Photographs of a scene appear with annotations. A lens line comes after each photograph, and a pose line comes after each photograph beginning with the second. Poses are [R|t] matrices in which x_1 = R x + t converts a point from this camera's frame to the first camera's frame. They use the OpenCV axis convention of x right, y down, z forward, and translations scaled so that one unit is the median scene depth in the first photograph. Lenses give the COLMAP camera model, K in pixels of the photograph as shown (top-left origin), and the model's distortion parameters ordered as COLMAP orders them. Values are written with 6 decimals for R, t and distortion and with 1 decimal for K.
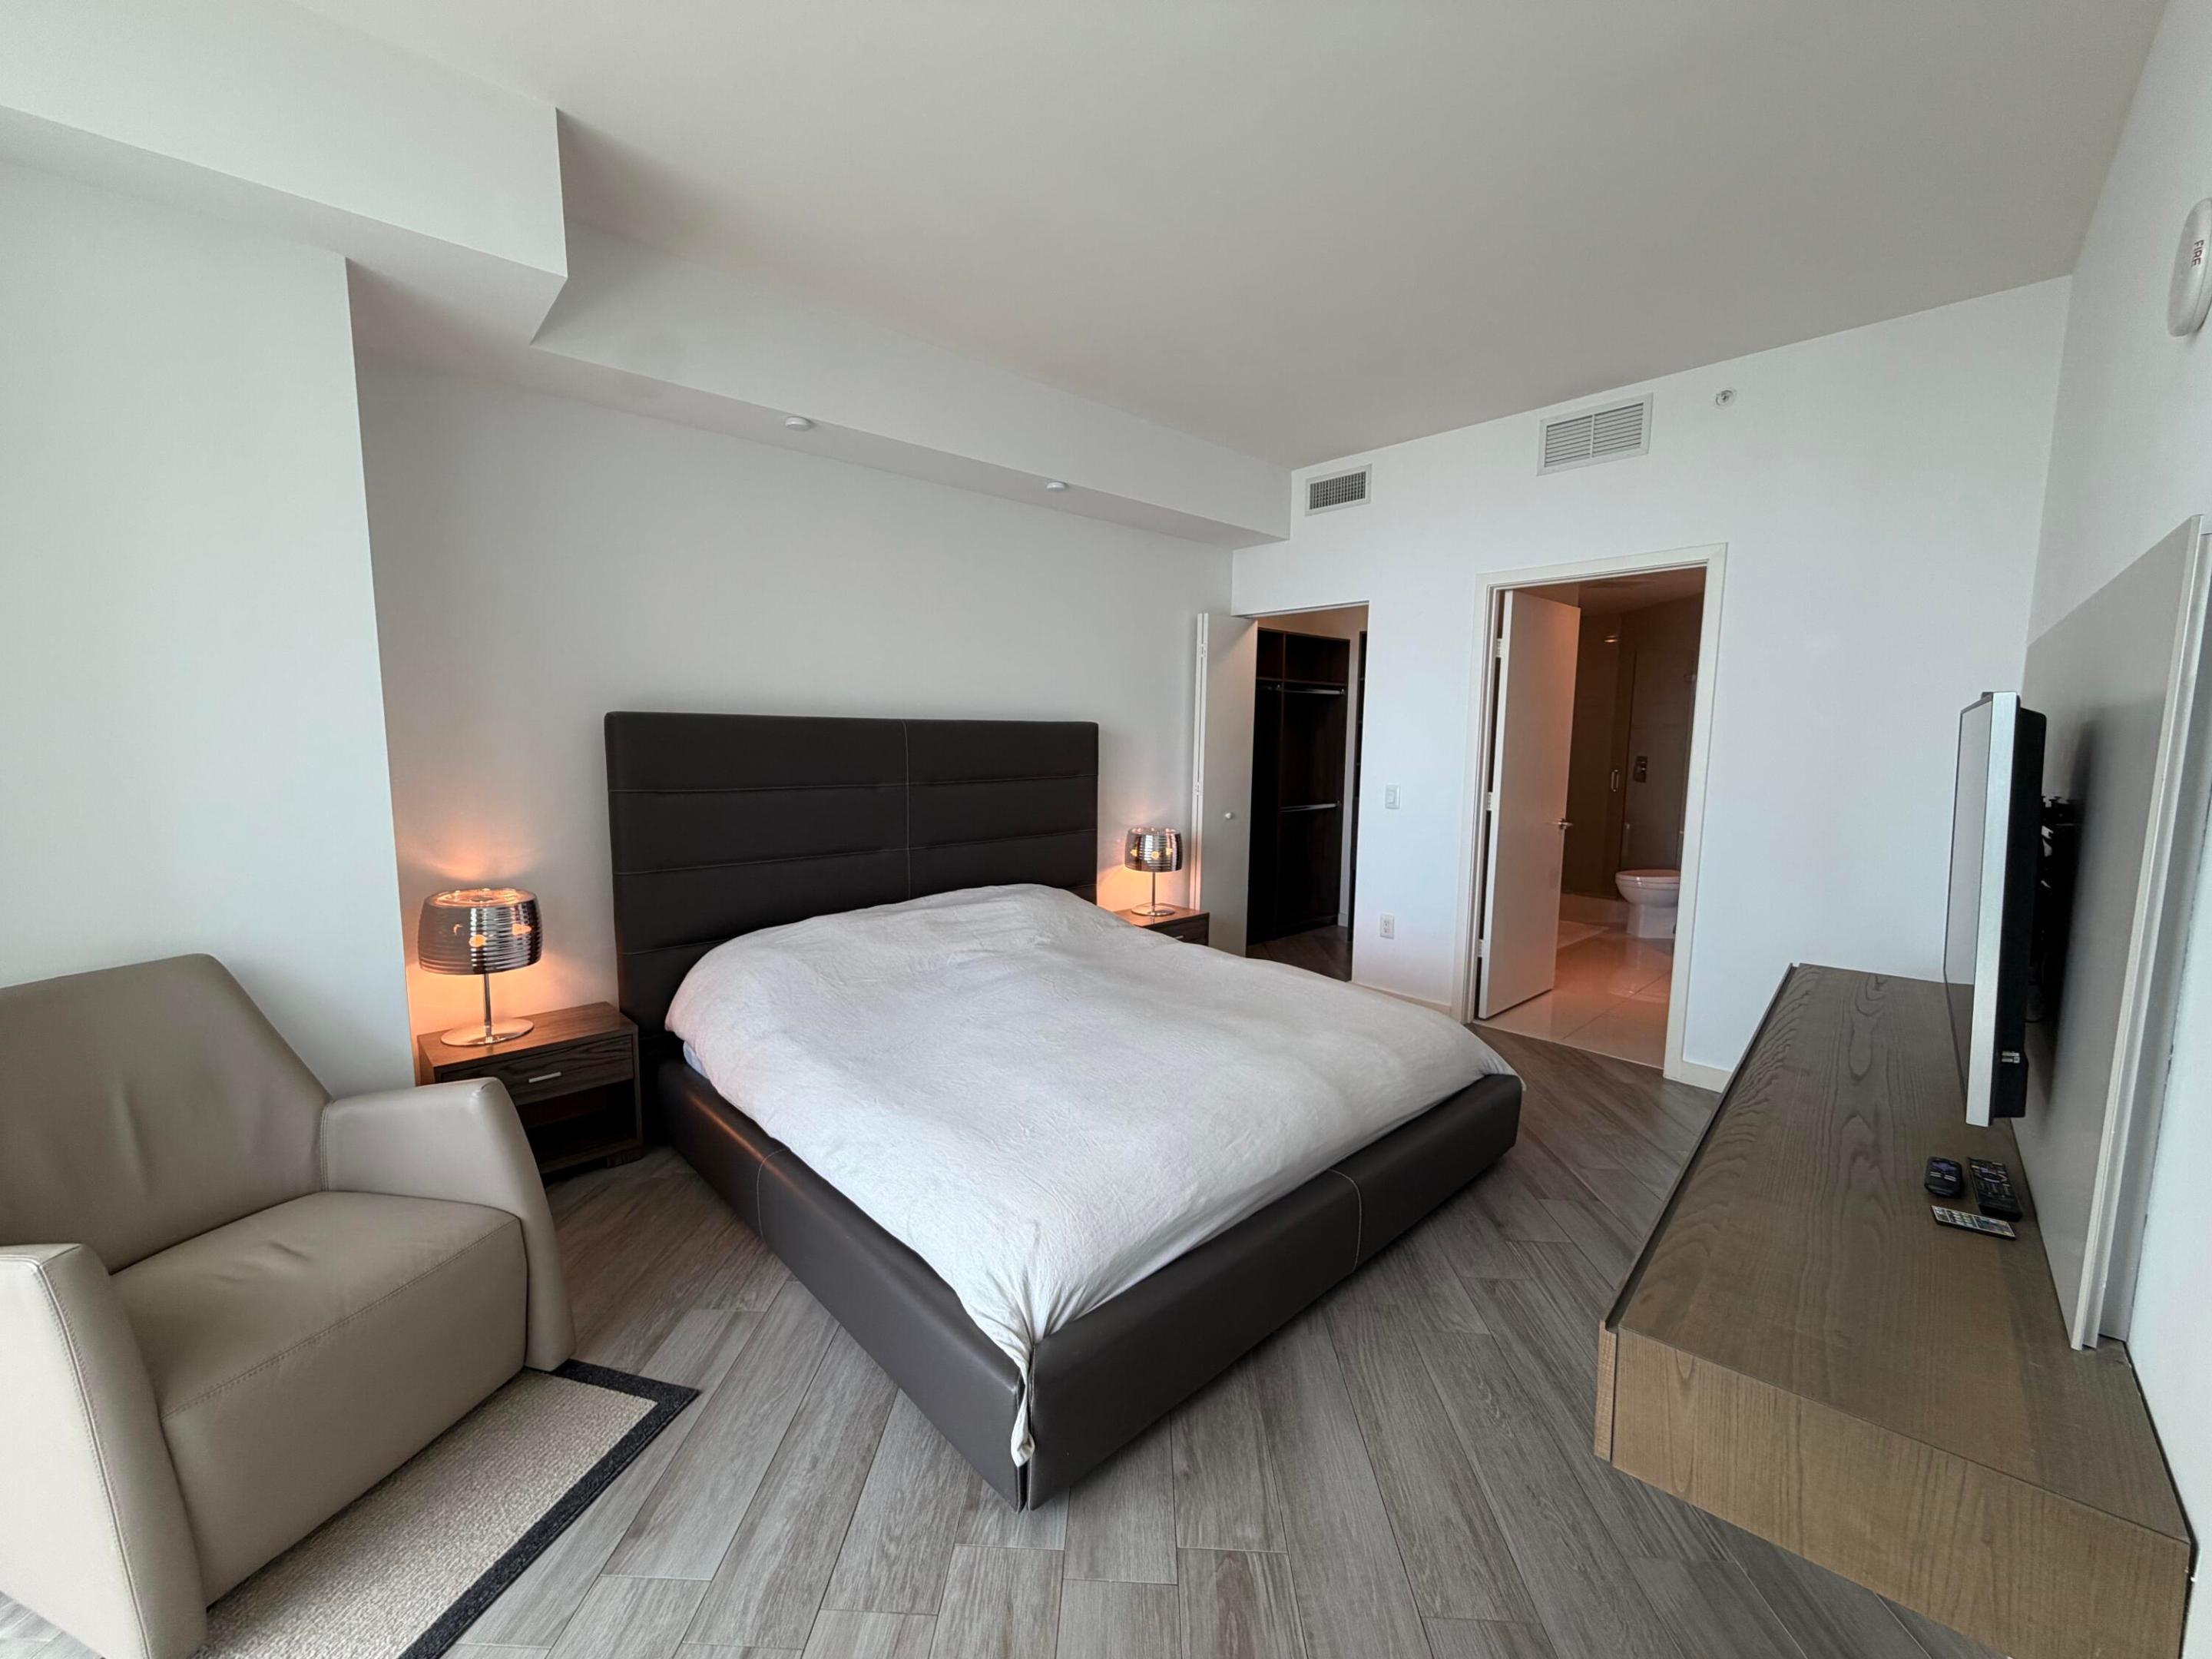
lens RADIAL K [[885.9, 0, 1106.0], [0, 885.9, 829.5], [0, 0, 1]] dist [-0.002321, -0.000421]
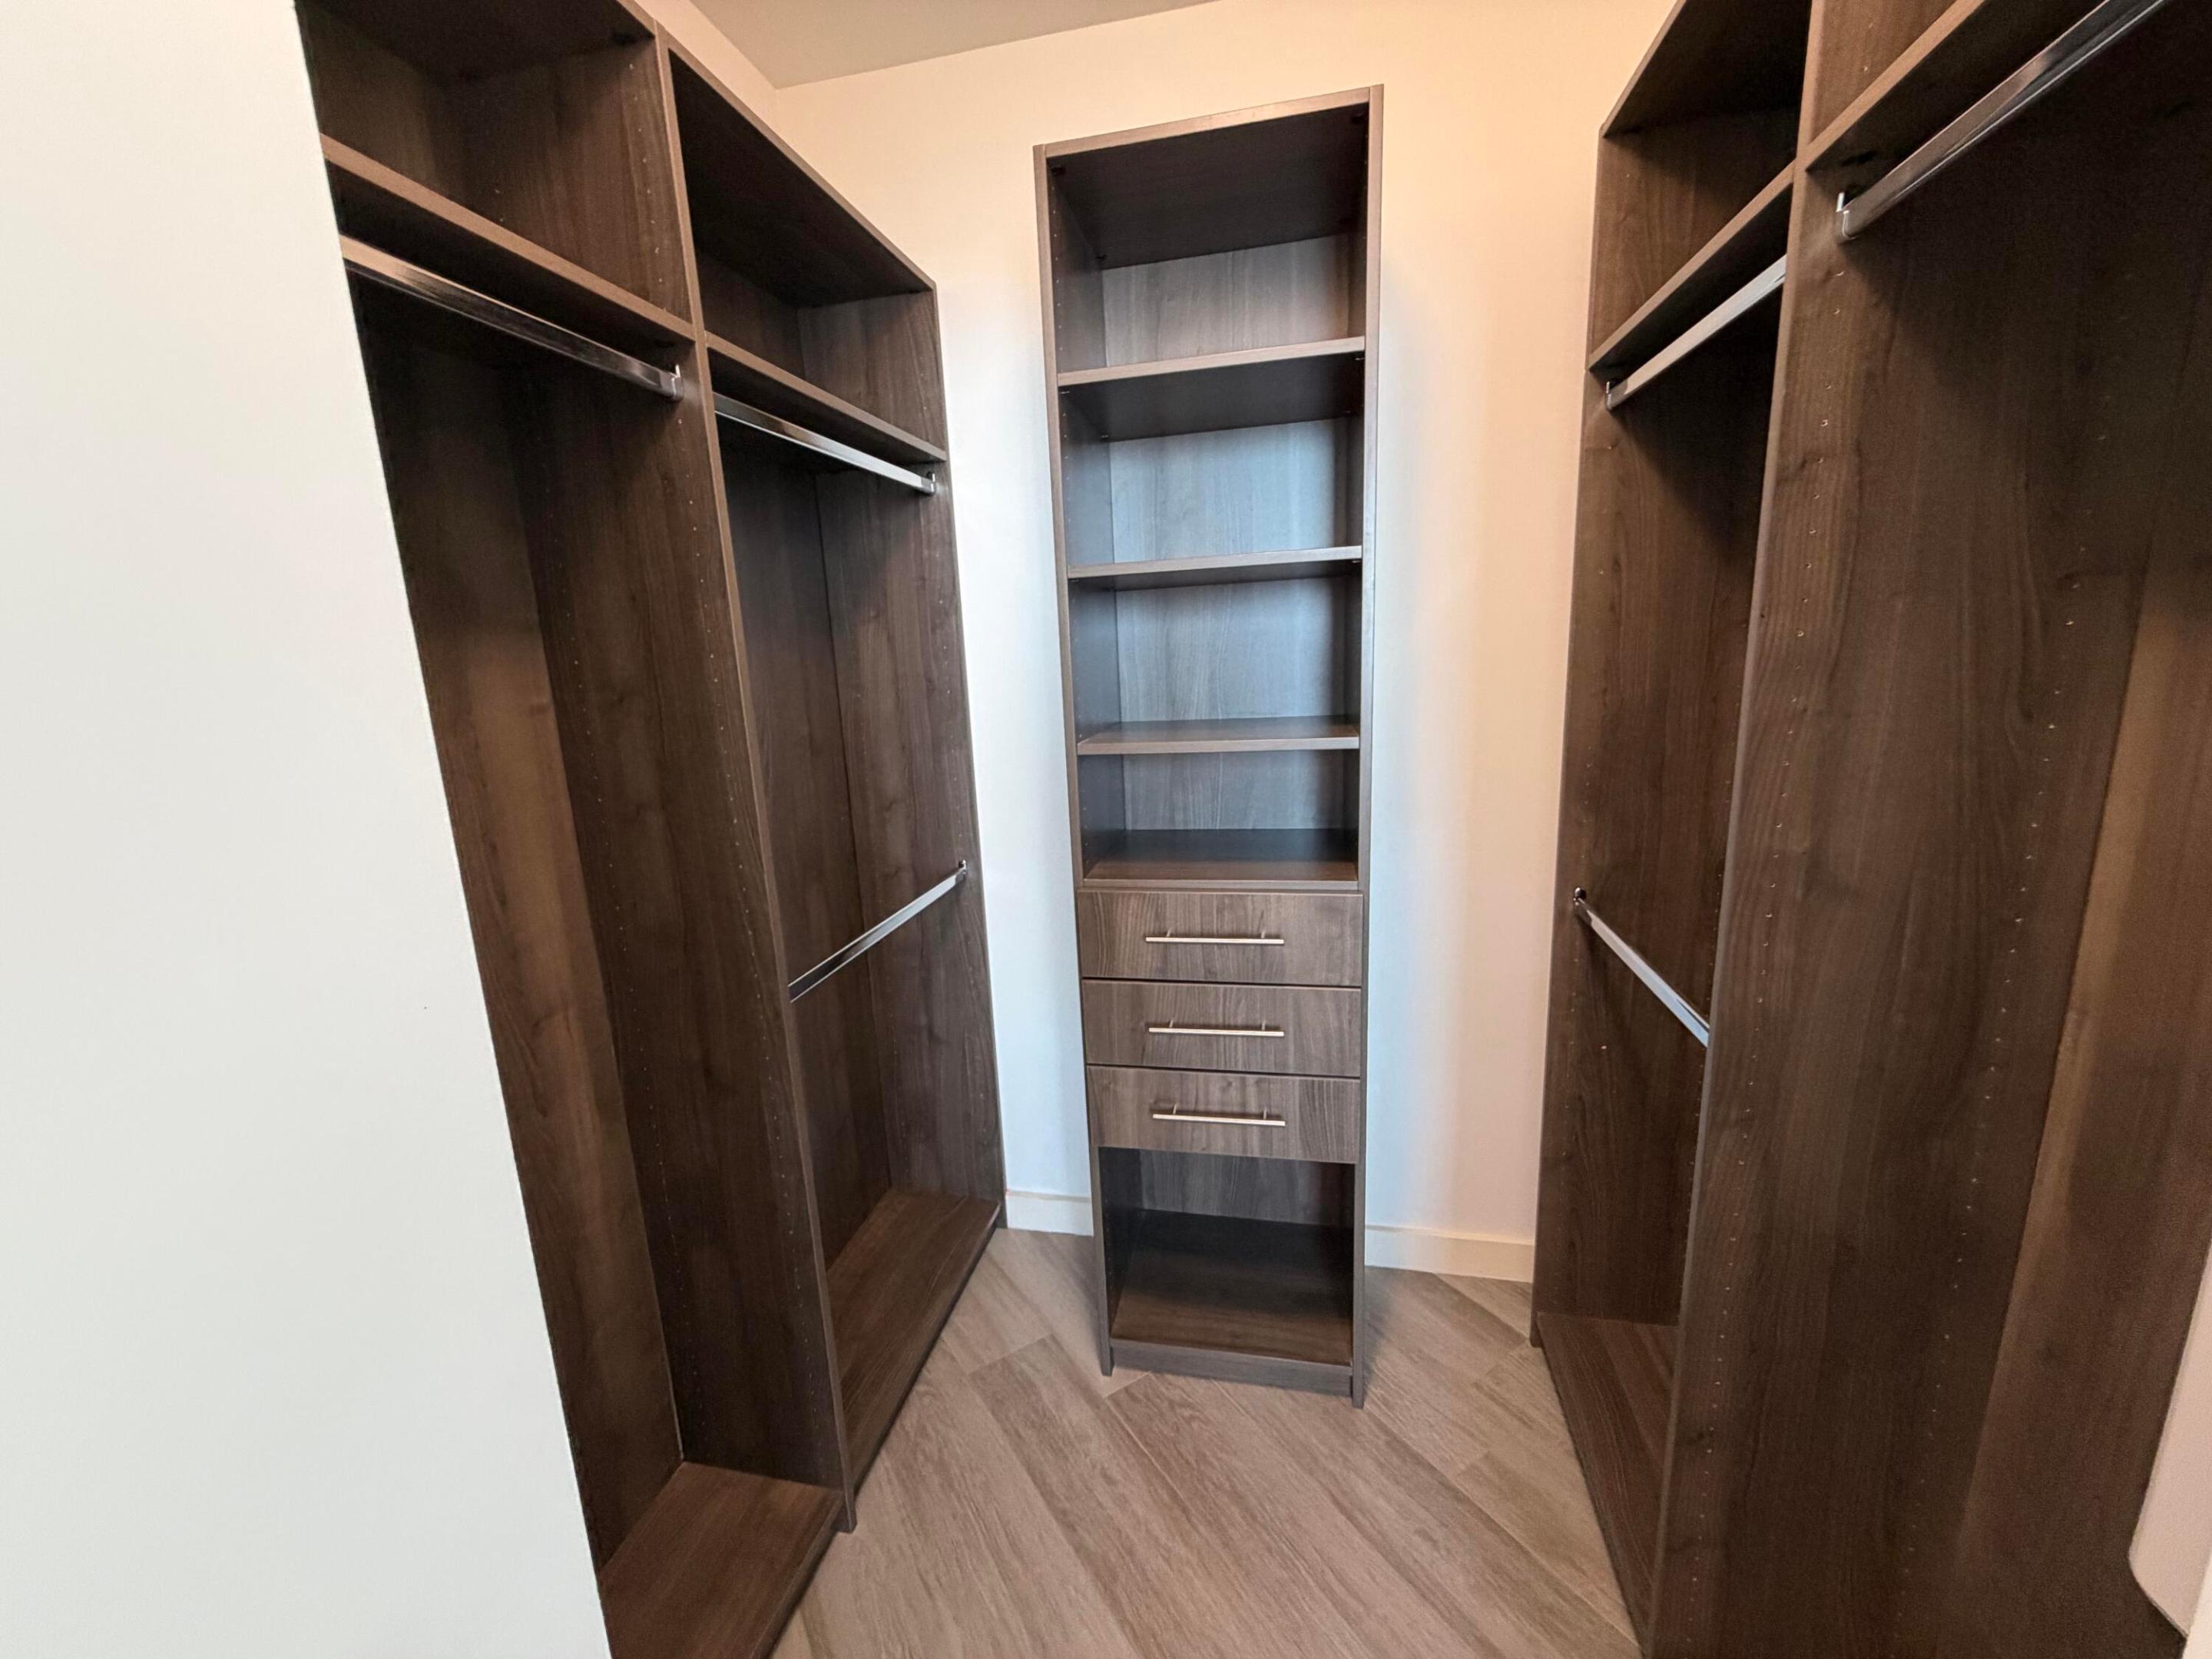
lens RADIAL K [[885.9, 0, 1106.0], [0, 885.9, 829.5], [0, 0, 1]] dist [-0.002321, -0.000421]
pose [[-0.820275, 0.146797, -0.552811, 0.065290], [-0.026587, 0.955673, 0.293227, -0.161359], [0.571351, 0.255225, -0.780012, 1.547810]]
